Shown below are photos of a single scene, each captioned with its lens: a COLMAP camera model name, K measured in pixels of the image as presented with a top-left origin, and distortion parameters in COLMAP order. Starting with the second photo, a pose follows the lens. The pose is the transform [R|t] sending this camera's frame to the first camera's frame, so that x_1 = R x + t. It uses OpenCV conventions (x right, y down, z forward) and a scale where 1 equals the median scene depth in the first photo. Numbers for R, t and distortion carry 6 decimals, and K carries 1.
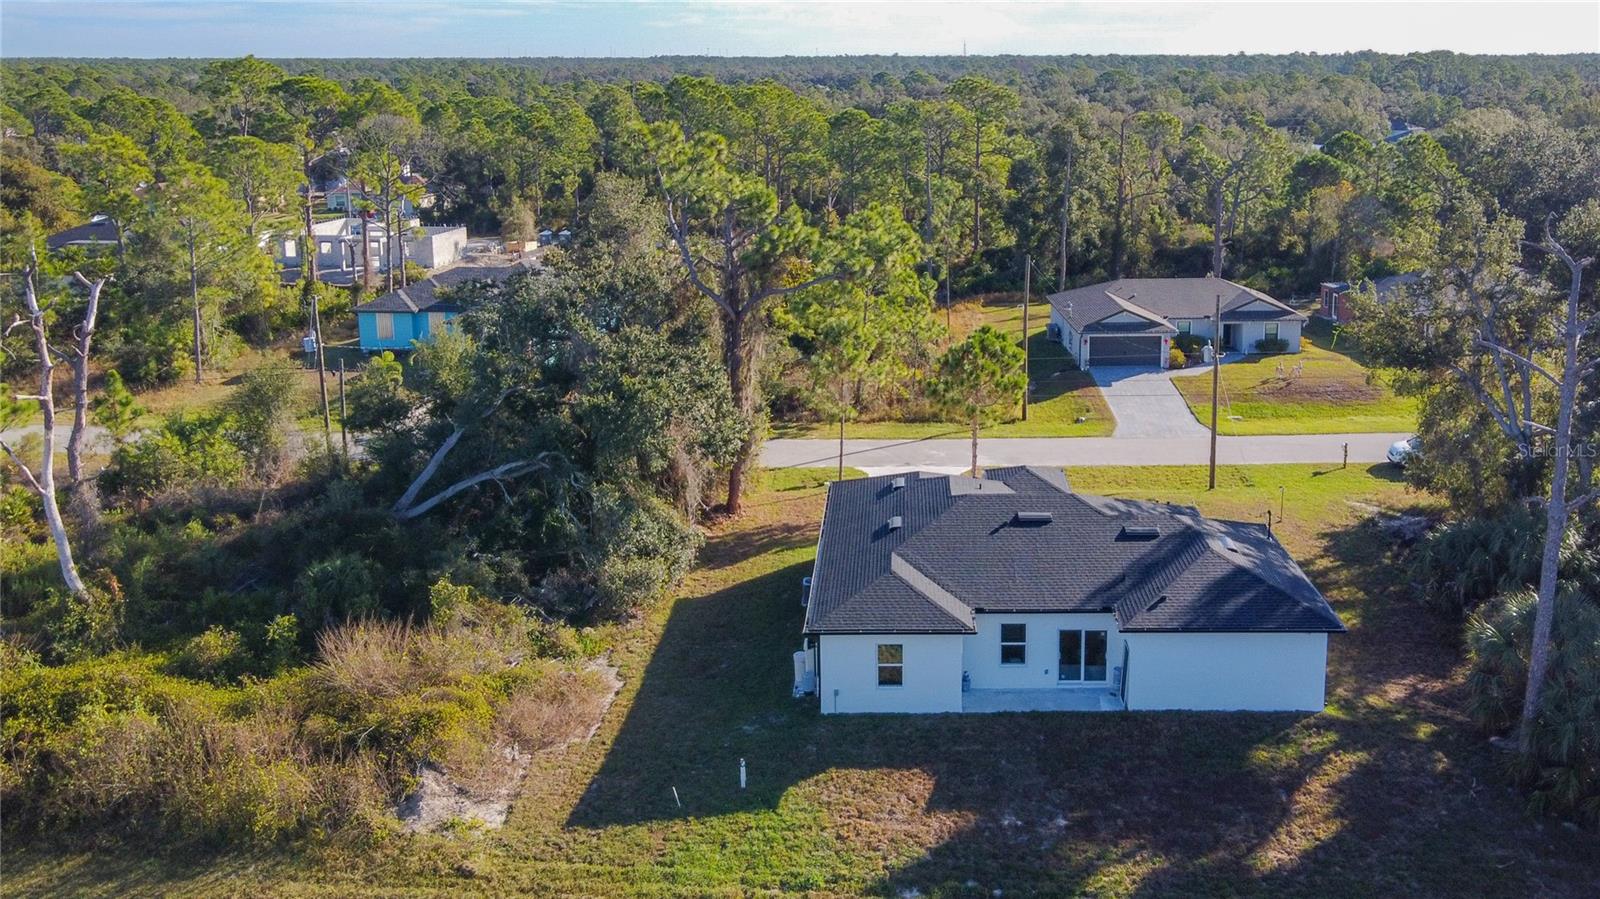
lens RADIAL K [[1105.7, 0, 798.6], [0, 1105.7, 435.4], [0, 0, 1]] dist [0.007973, 0.000243]
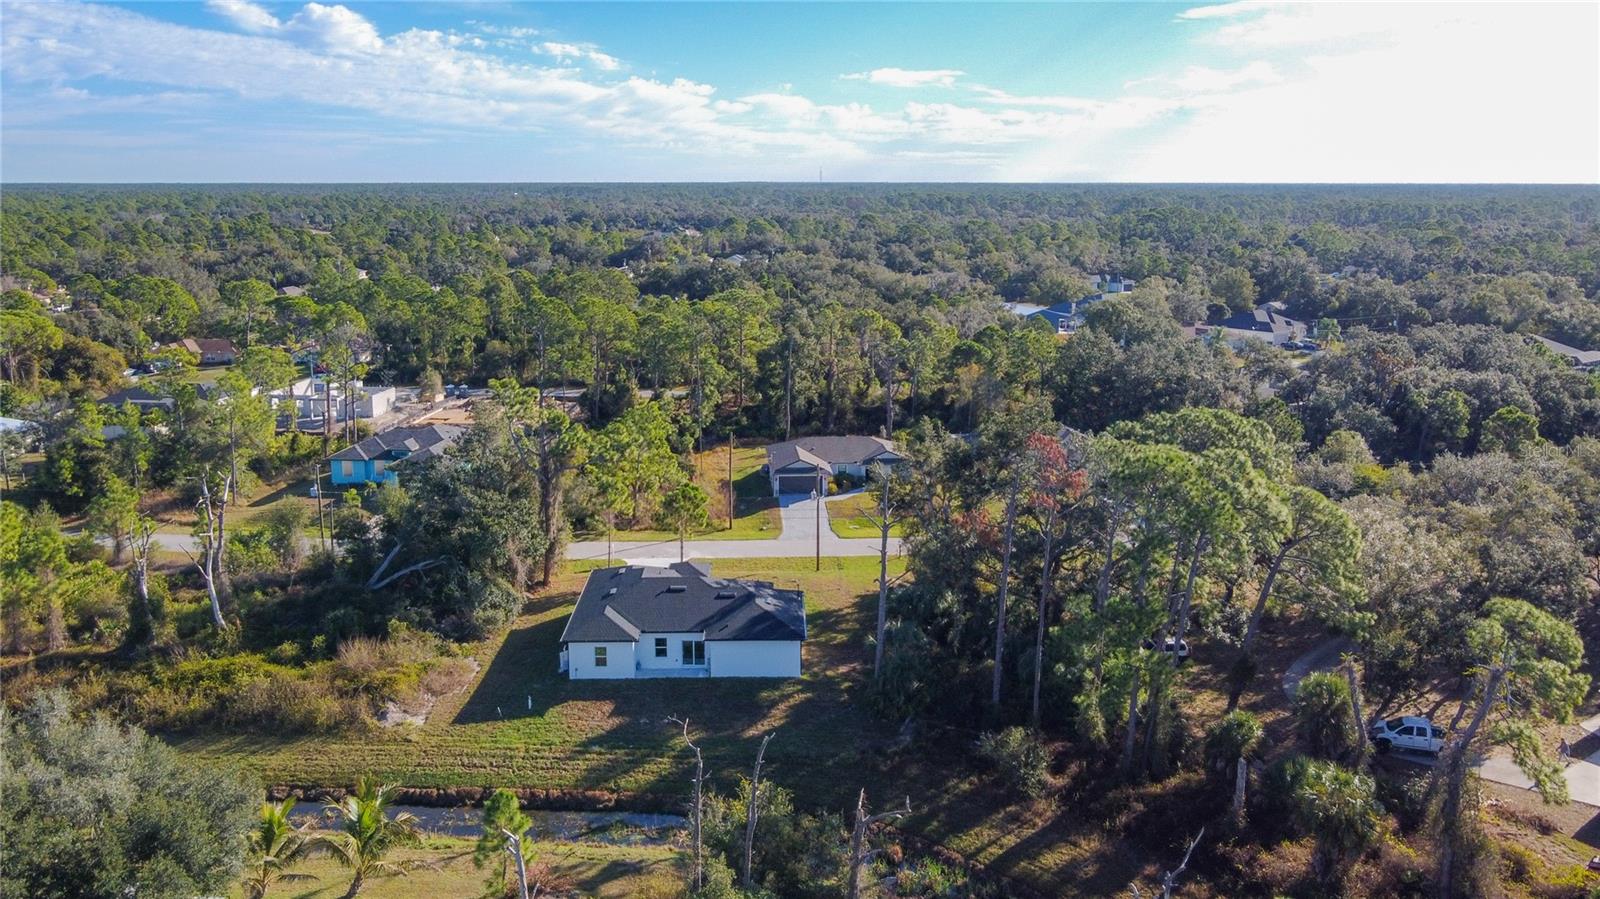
lens RADIAL K [[1346.8, 0, 801.1], [0, 1346.8, 460.2], [0, 0, 1]] dist [-0.008704, 0.012318]
pose [[0.999793, -0.002042, 0.020266, 0.354678], [0.002297, 0.999918, -0.012570, -0.122023], [-0.020239, 0.012614, 0.999716, -1.397296]]
